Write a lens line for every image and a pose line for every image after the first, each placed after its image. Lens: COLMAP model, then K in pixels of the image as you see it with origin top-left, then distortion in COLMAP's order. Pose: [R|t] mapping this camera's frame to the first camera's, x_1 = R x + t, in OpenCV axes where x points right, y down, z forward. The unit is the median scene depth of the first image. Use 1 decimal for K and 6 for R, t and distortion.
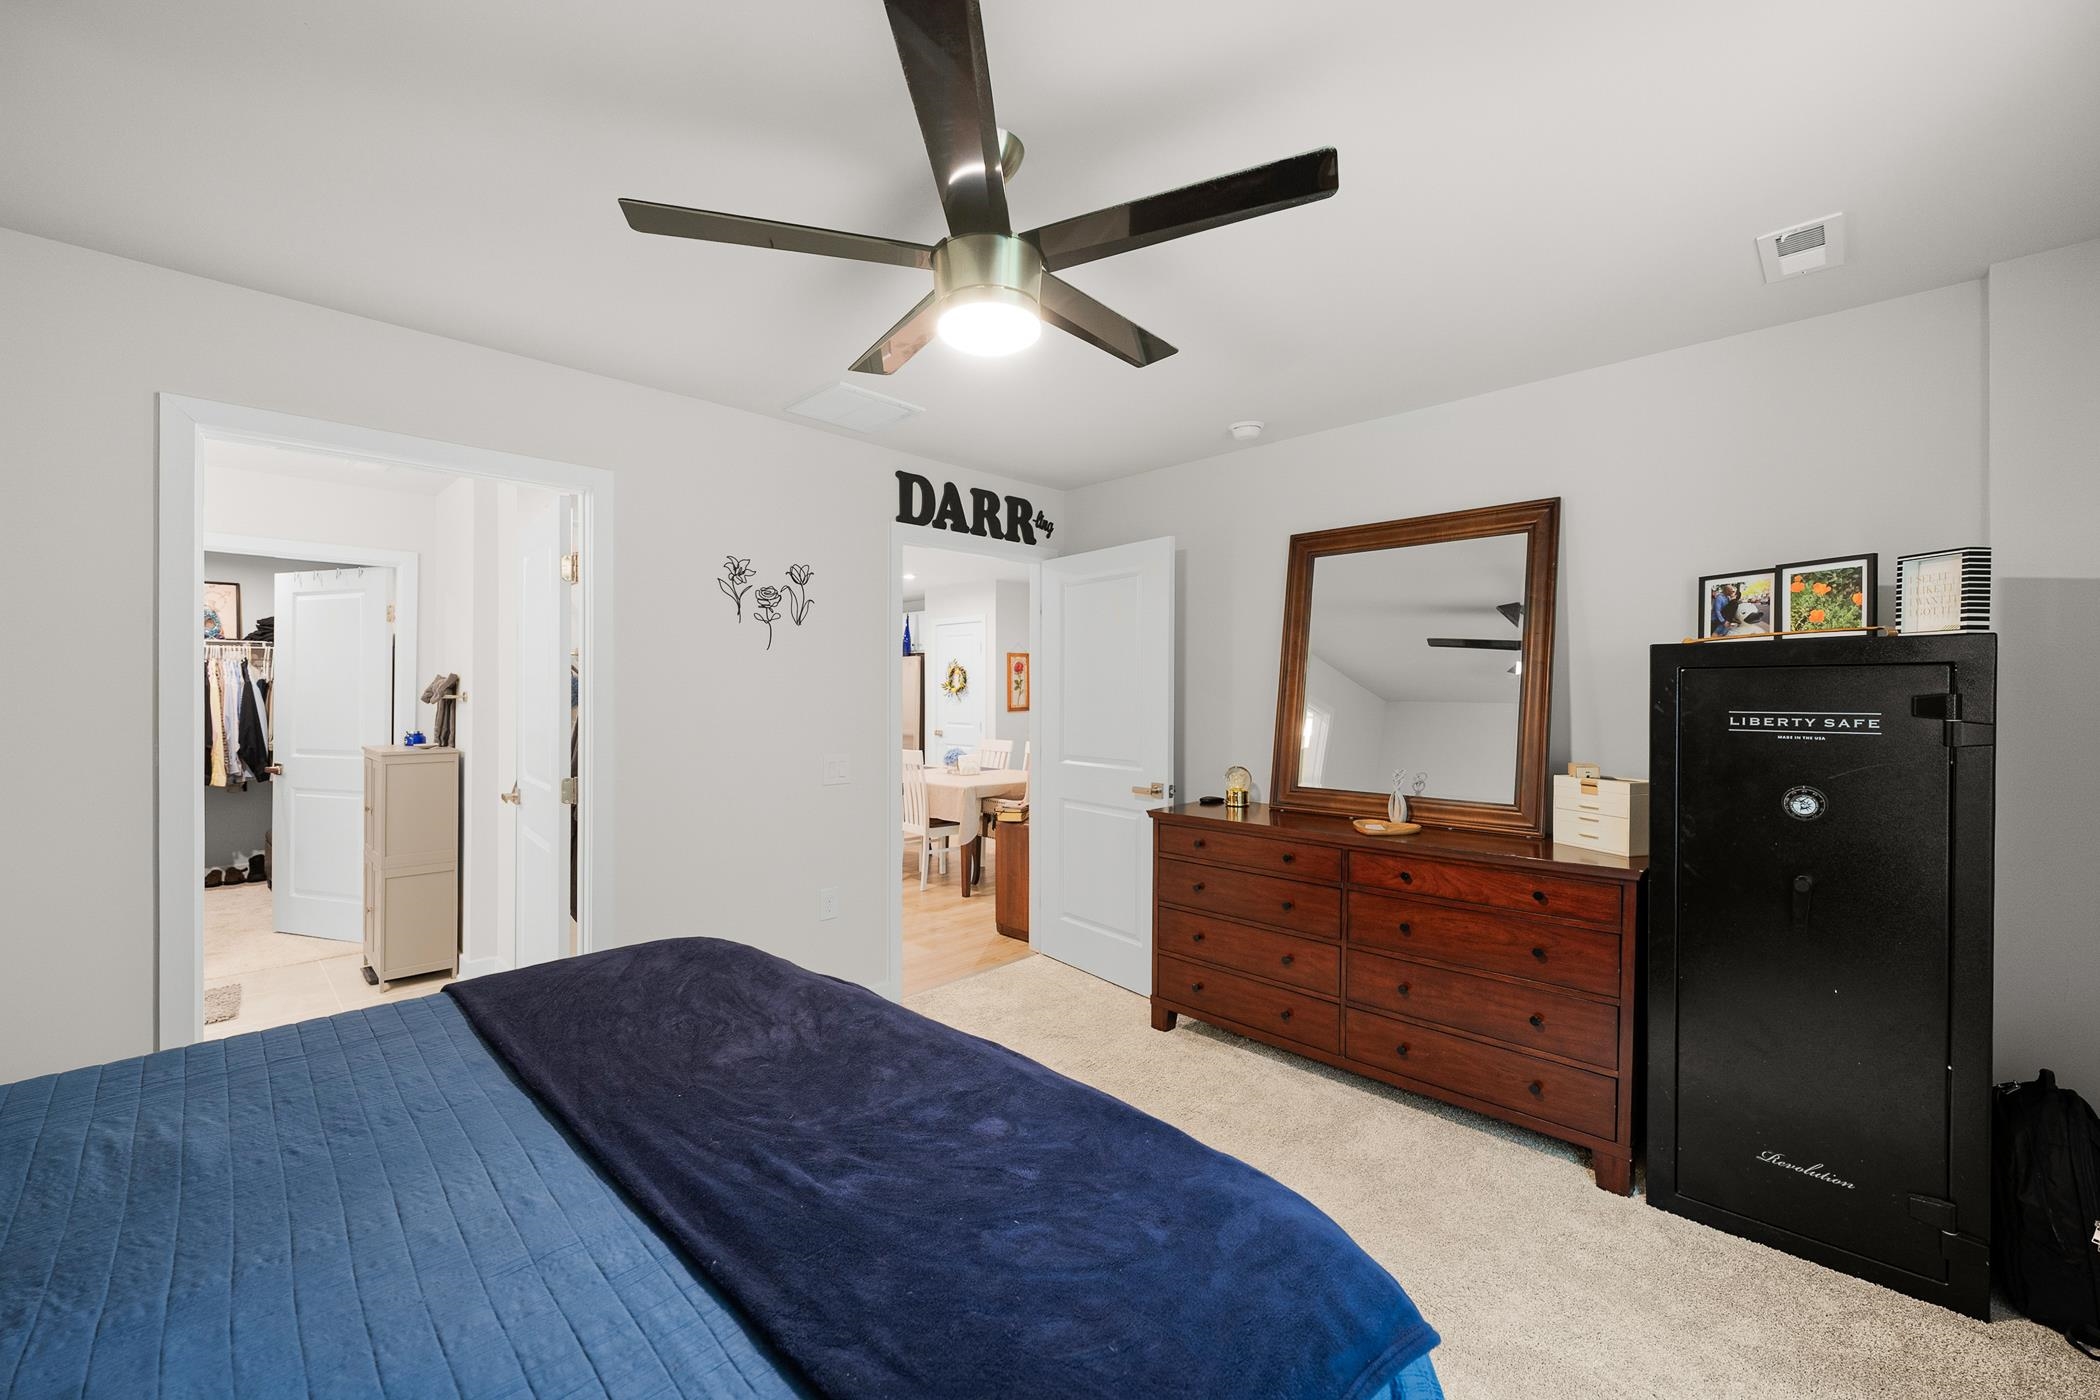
lens RADIAL K [[833.4, 0, 1050.0], [0, 833.4, 700.0], [0, 0, 1]] dist [-0.000918, 0.000038]
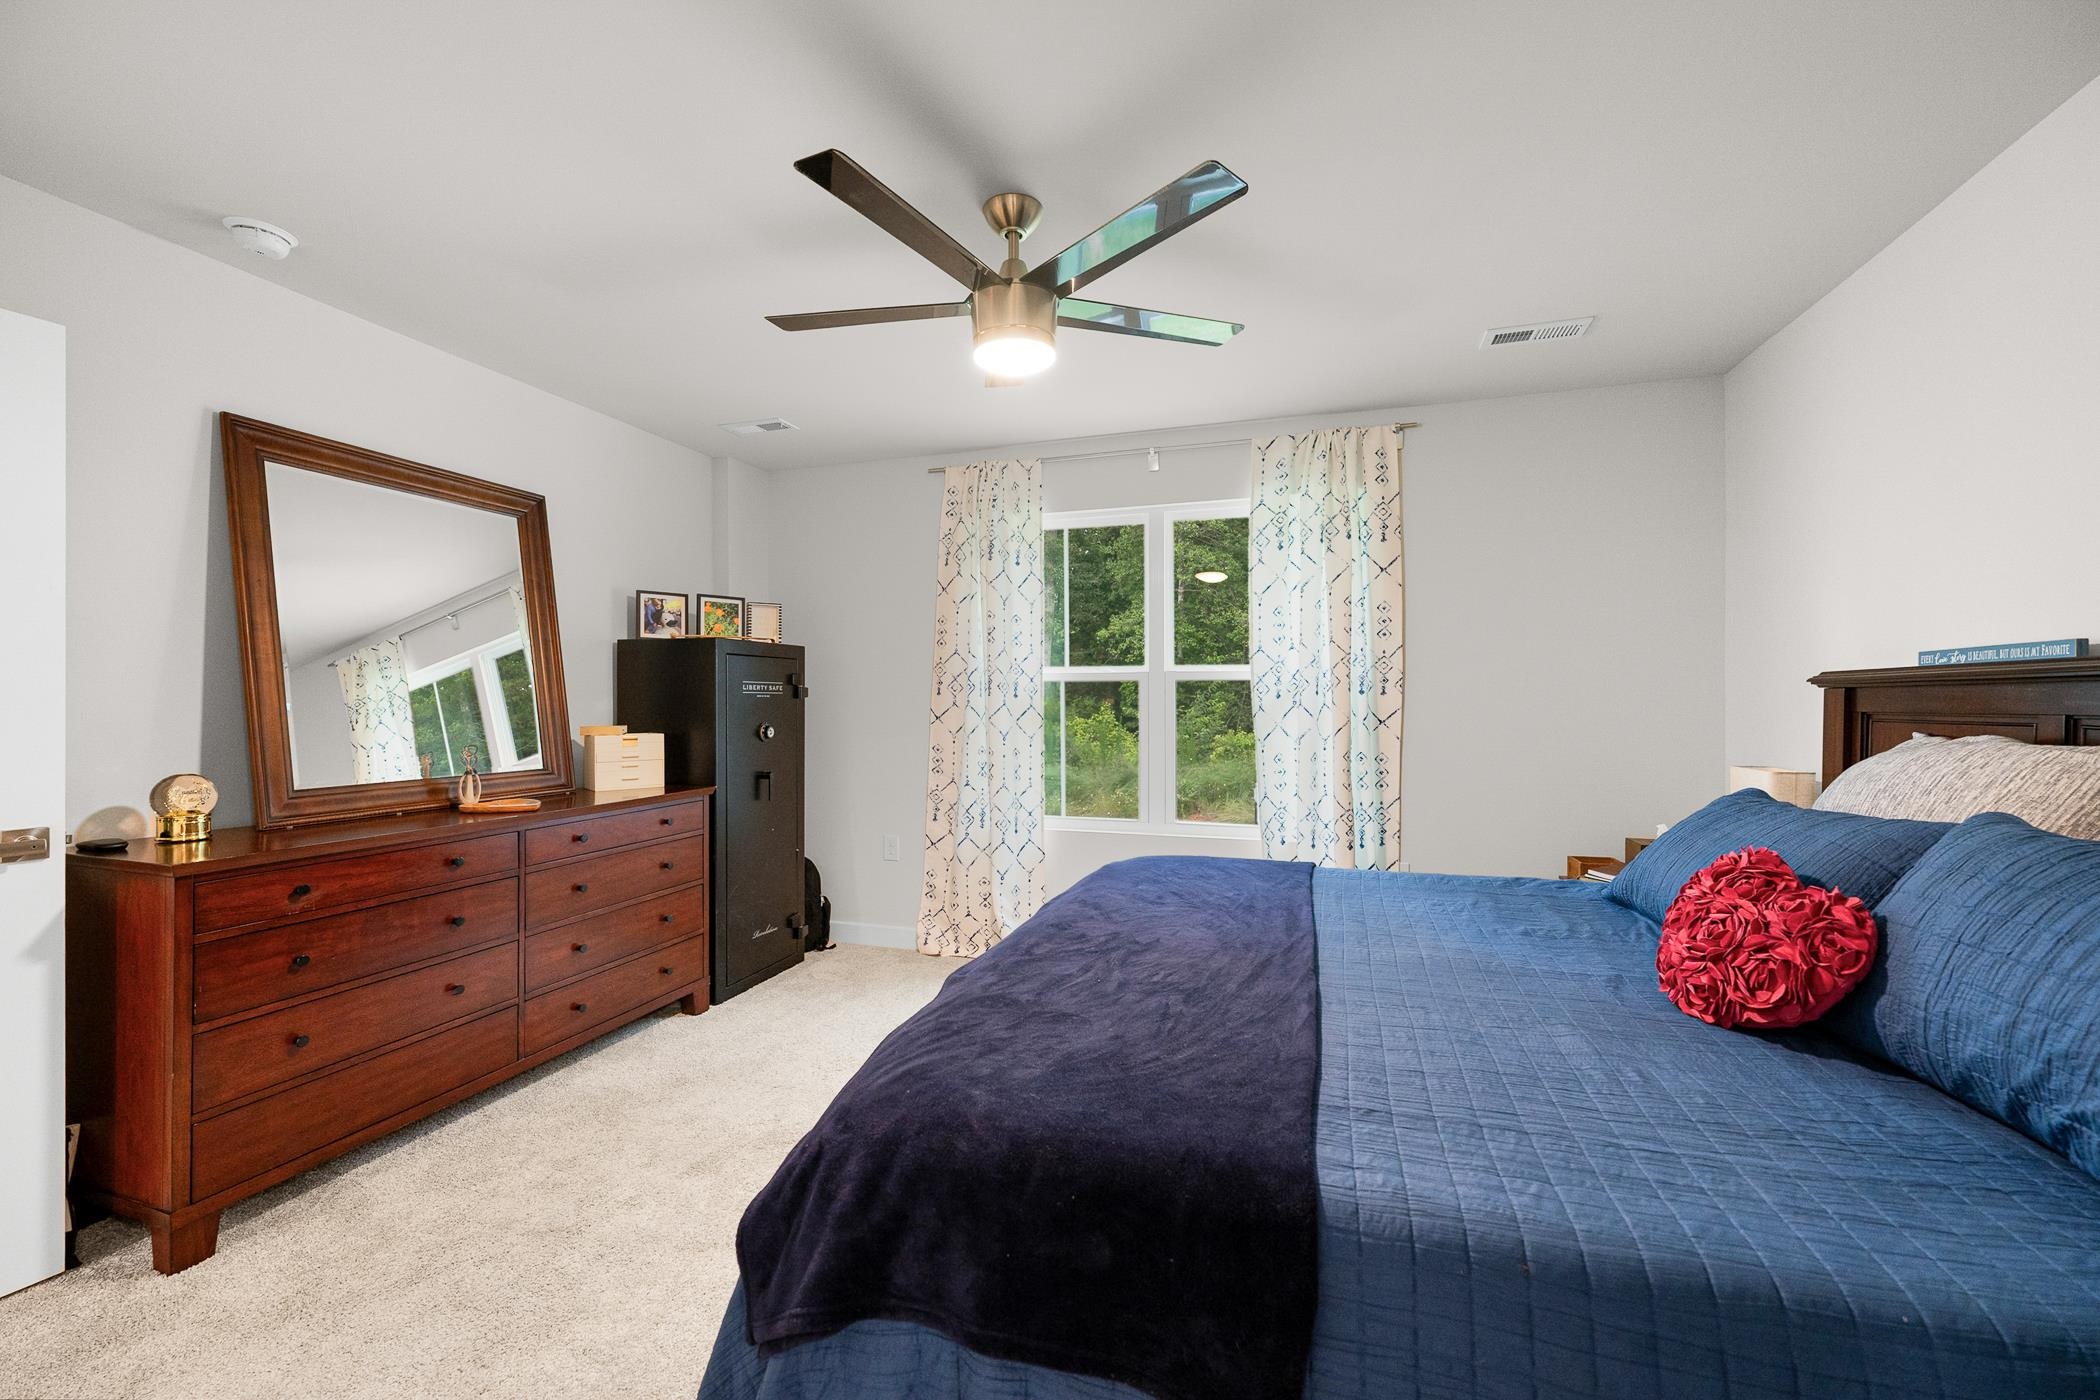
lens RADIAL K [[833.4, 0, 1050.0], [0, 833.4, 700.0], [0, 0, 1]] dist [-0.000918, 0.000038]
pose [[-0.442745, 0.002687, 0.896643, -0.634572], [0.009528, 0.999953, 0.001708, 0.035664], [-0.896597, 0.009299, -0.442750, 0.778895]]
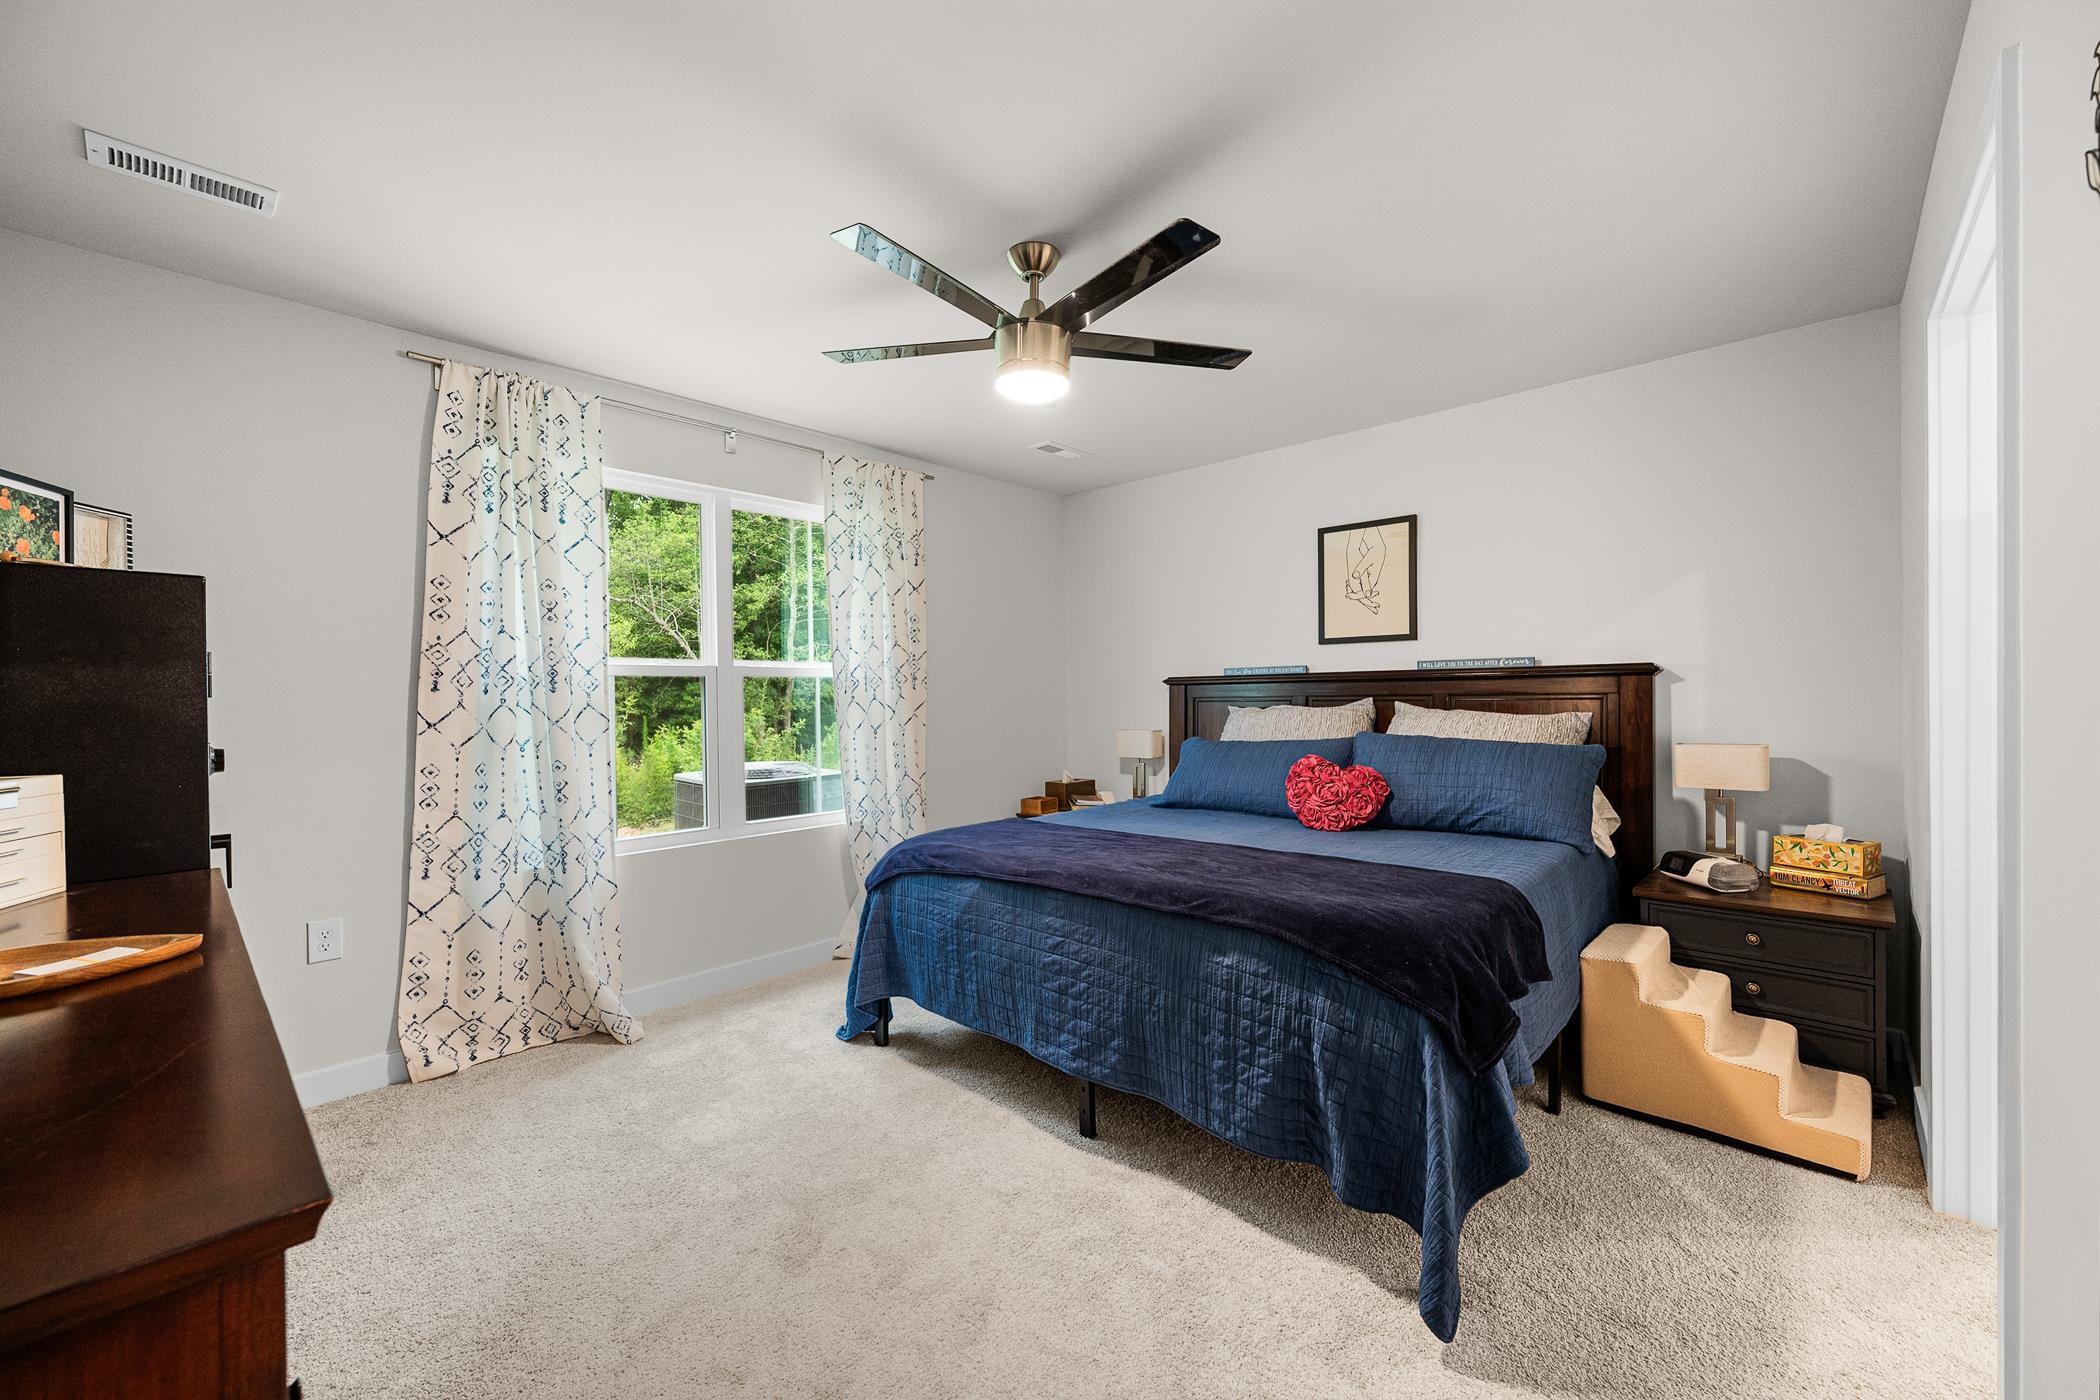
lens RADIAL K [[833.4, 0, 1050.0], [0, 833.4, 700.0], [0, 0, 1]] dist [-0.000918, 0.000038]
pose [[-0.999368, 0.013991, -0.032680, -0.028965], [0.013521, 0.999803, 0.014546, 0.033489], [0.032878, 0.014095, -0.999360, 1.246715]]
